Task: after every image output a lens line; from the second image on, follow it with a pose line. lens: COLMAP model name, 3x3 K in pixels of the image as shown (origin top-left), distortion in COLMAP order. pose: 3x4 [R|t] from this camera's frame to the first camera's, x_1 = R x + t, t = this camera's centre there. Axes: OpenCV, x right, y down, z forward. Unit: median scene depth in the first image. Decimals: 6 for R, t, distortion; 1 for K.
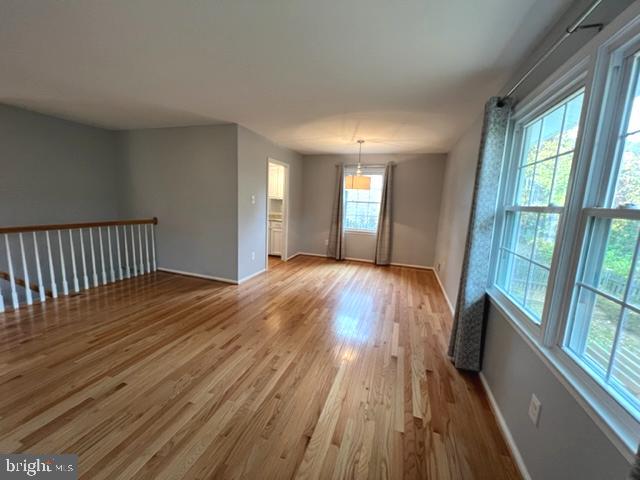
lens RADIAL K [[256.5, 0, 319.5], [0, 256.5, 238.9], [0, 0, 1]] dist [0.000122, 0.000020]
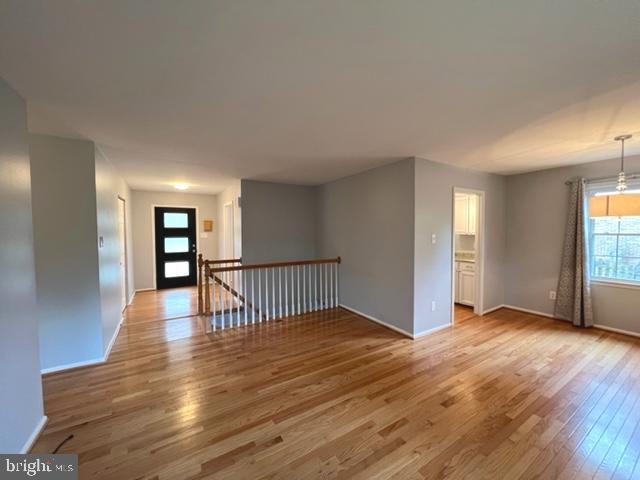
lens RADIAL K [[256.5, 0, 318.7], [0, 256.5, 237.5], [0, 0, 1]] dist [0.000122, 0.000020]
pose [[0.762134, -0.029957, -0.646726, 0.000371], [-0.056205, 0.992096, -0.112190, -0.045479], [0.644975, 0.121853, 0.754426, 0.133021]]
